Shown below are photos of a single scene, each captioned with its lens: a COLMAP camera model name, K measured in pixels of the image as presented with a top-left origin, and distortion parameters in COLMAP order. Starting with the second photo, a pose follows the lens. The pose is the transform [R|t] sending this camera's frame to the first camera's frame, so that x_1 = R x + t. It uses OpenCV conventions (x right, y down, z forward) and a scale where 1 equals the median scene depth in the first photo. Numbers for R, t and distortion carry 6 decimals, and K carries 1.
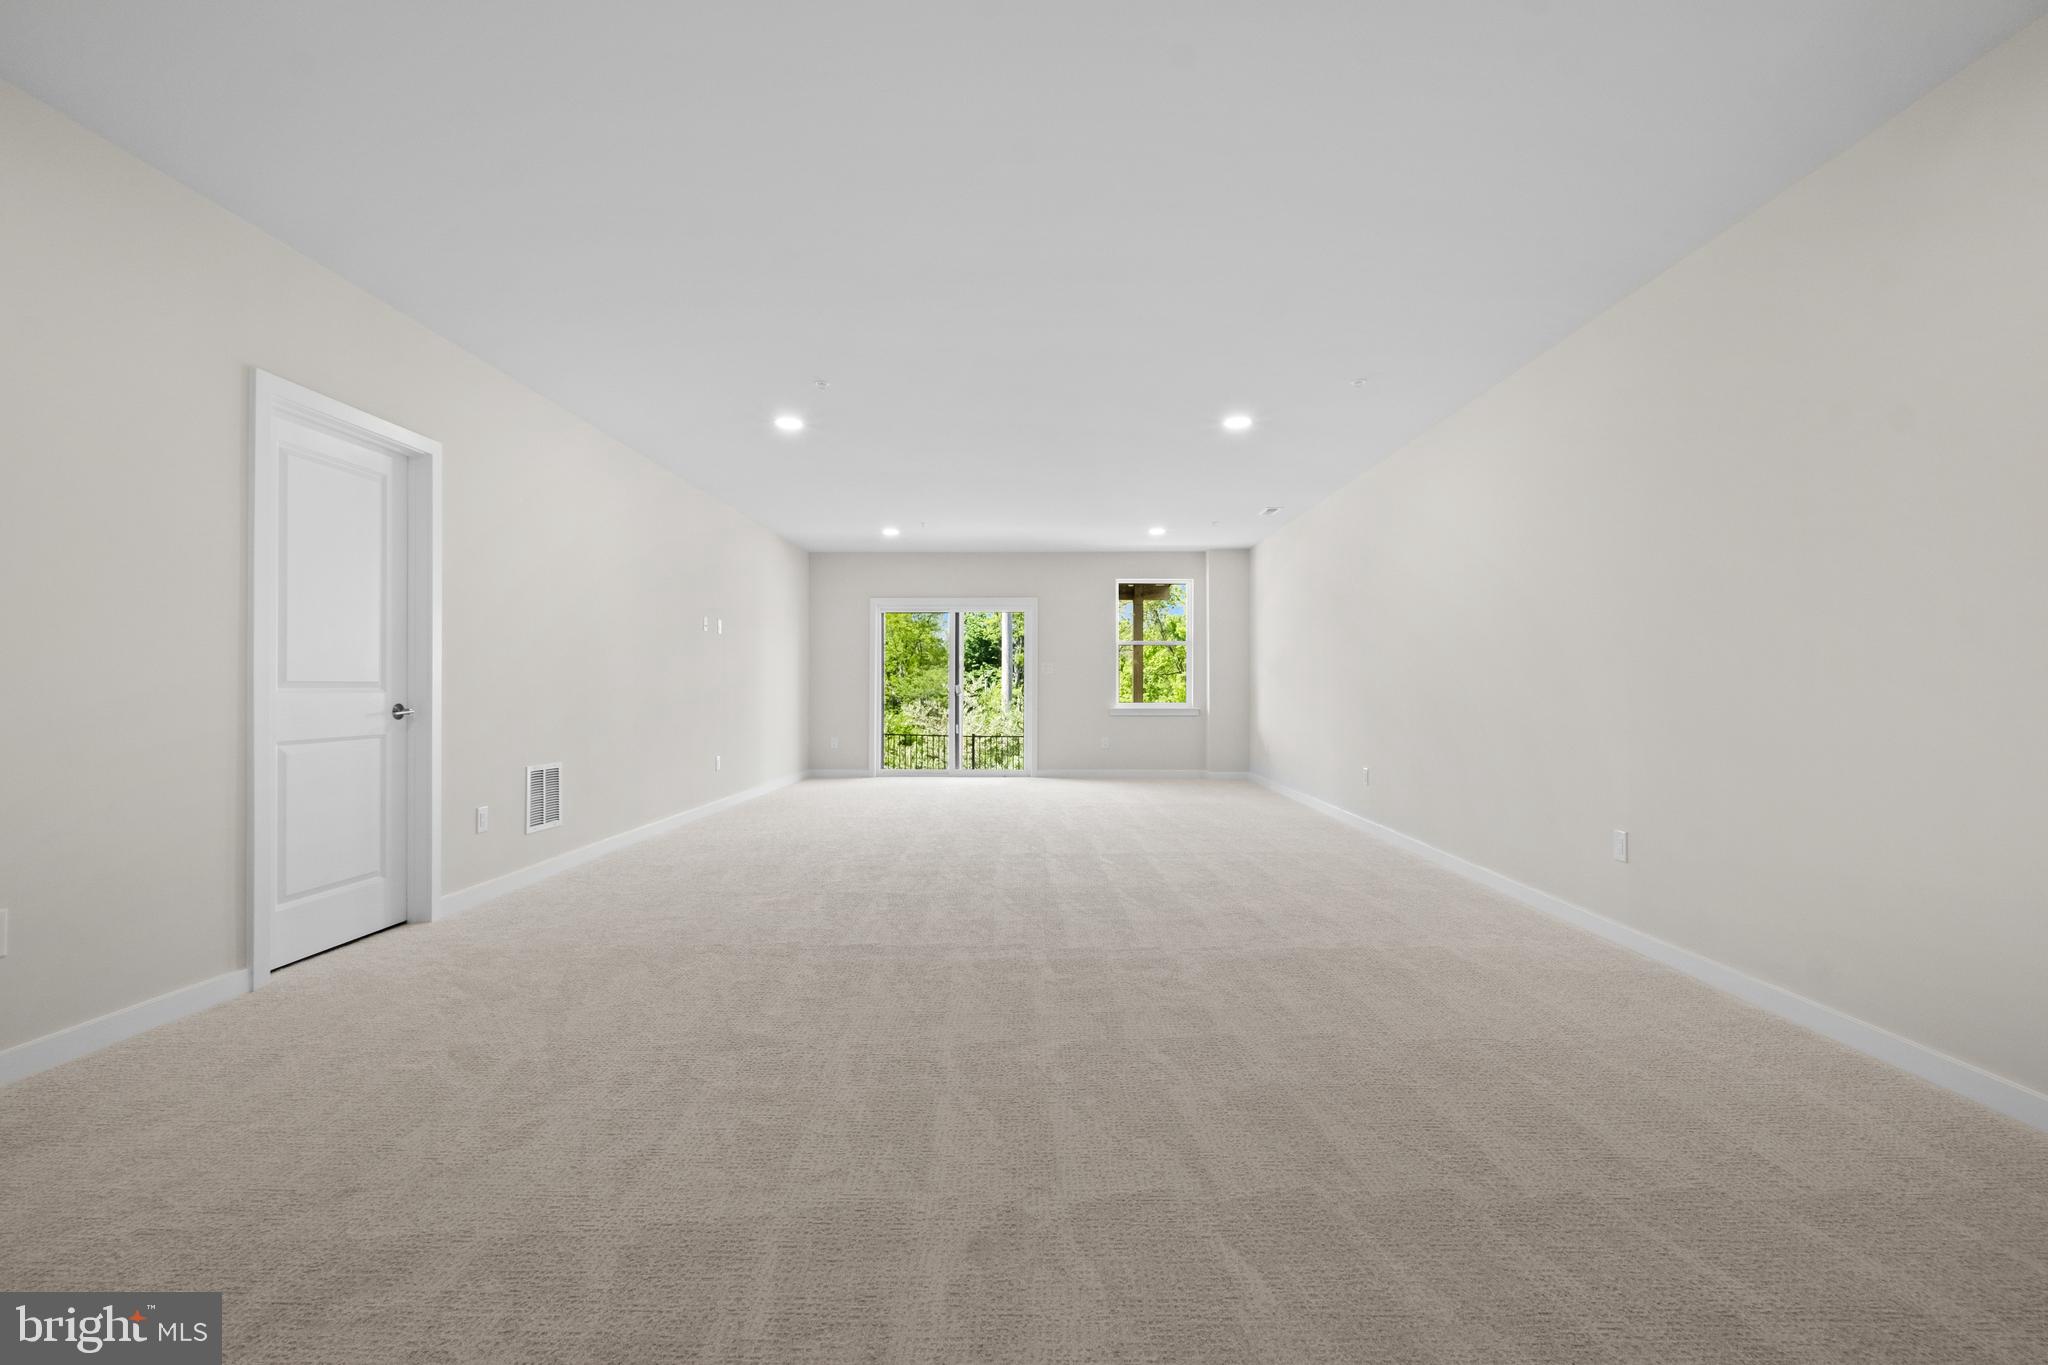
lens RADIAL K [[925.9, 0, 1024.0], [0, 925.9, 682.5], [0, 0, 1]] dist [0.019137, -0.014543]
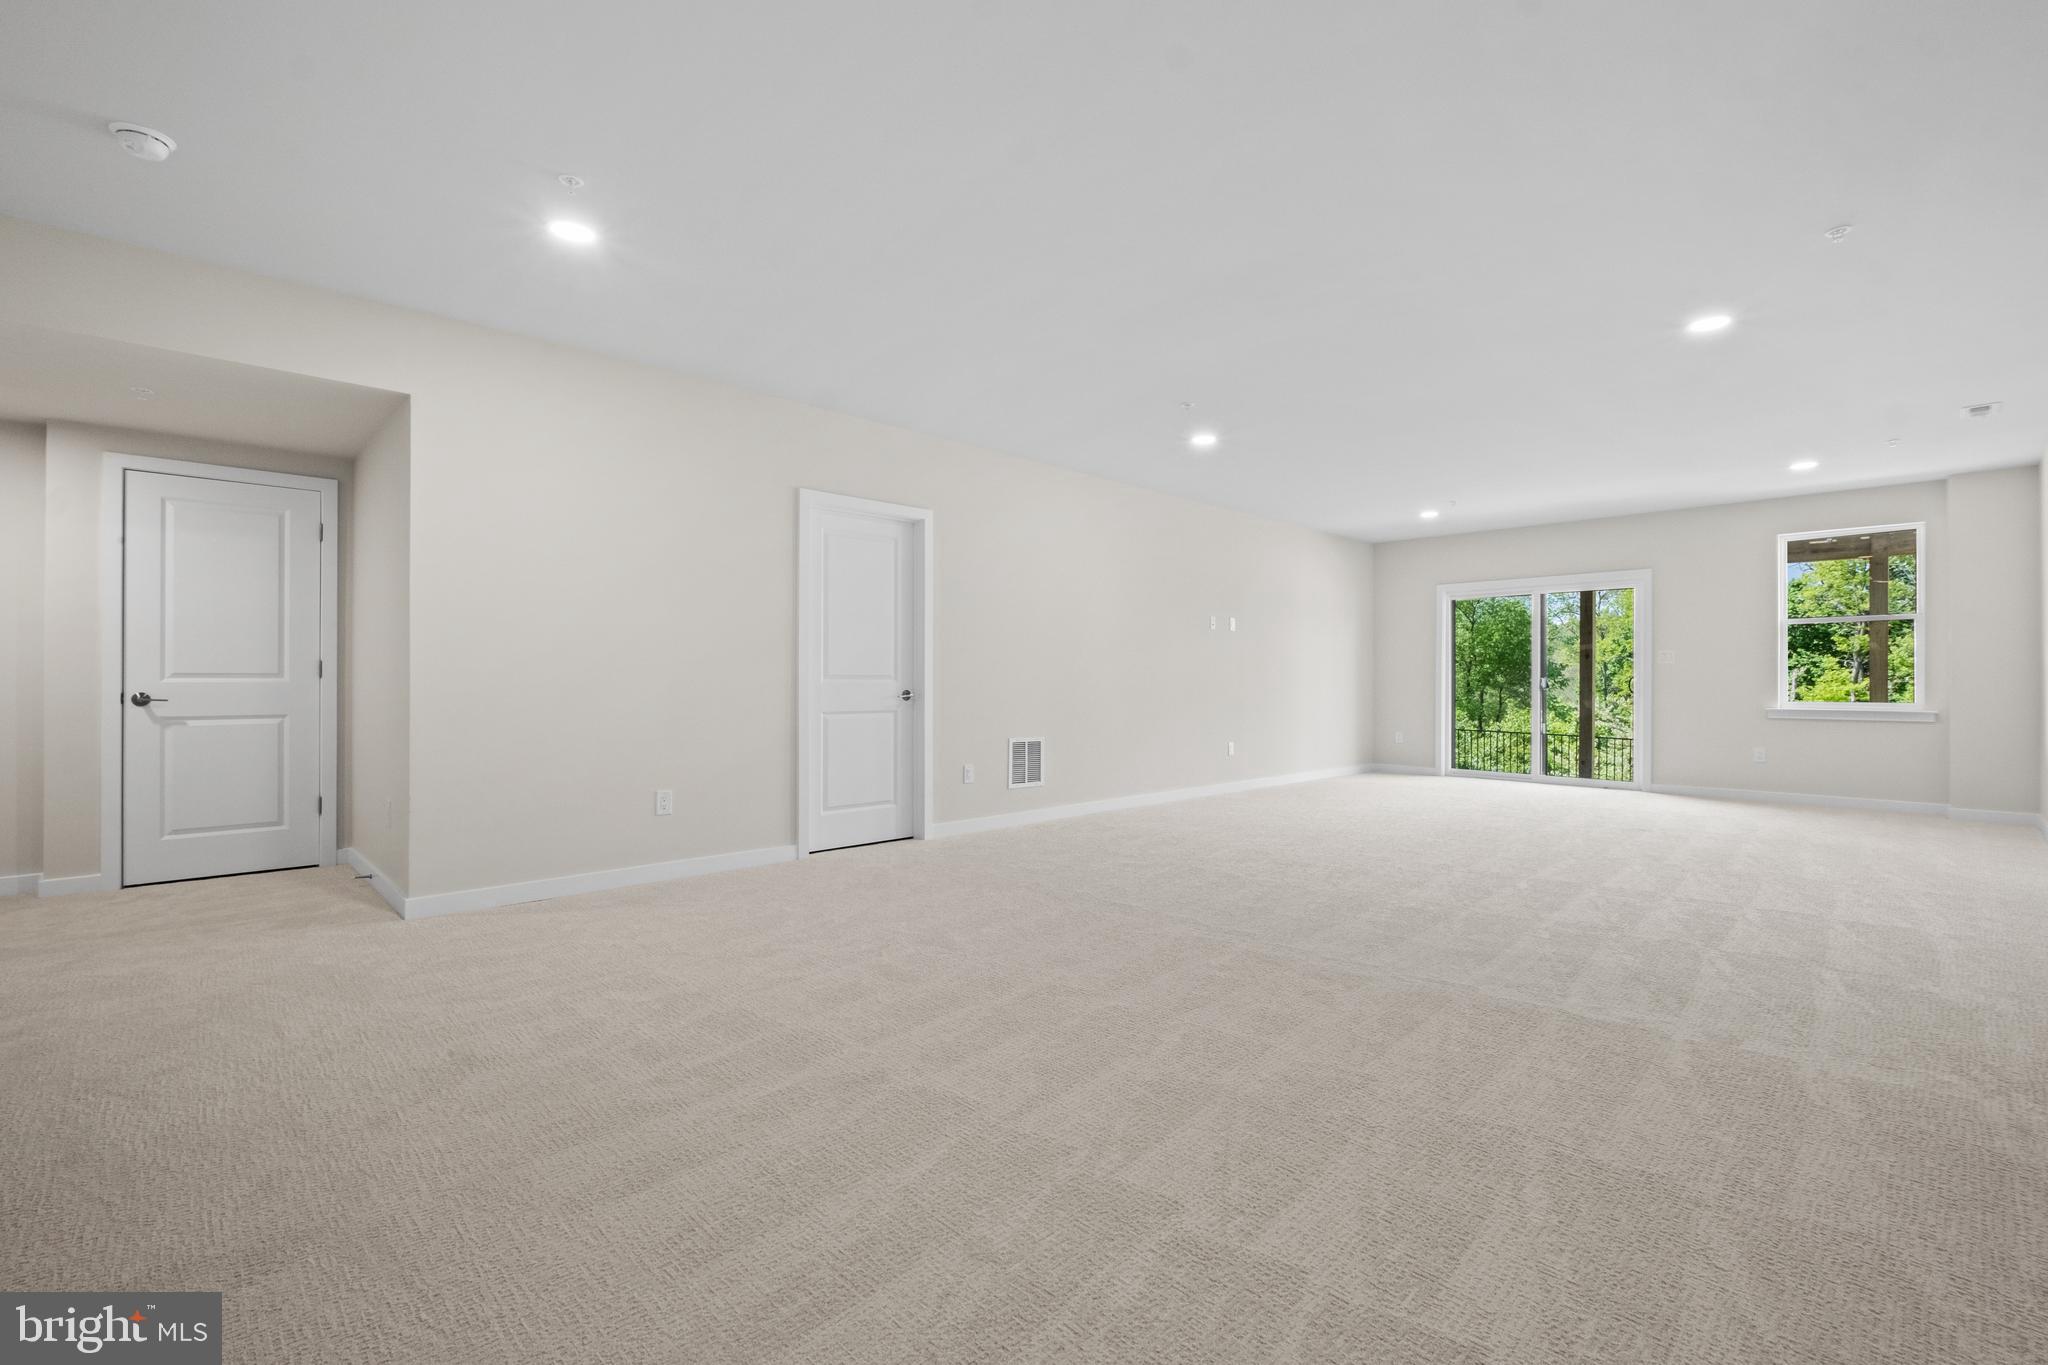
lens RADIAL K [[925.9, 0, 1024.0], [0, 925.9, 682.5], [0, 0, 1]] dist [0.019137, -0.014543]
pose [[0.685513, 0.003410, -0.728052, 0.485017], [0.002144, 0.999975, 0.006702, 0.000693], [0.728057, -0.006155, 0.685489, 0.107759]]
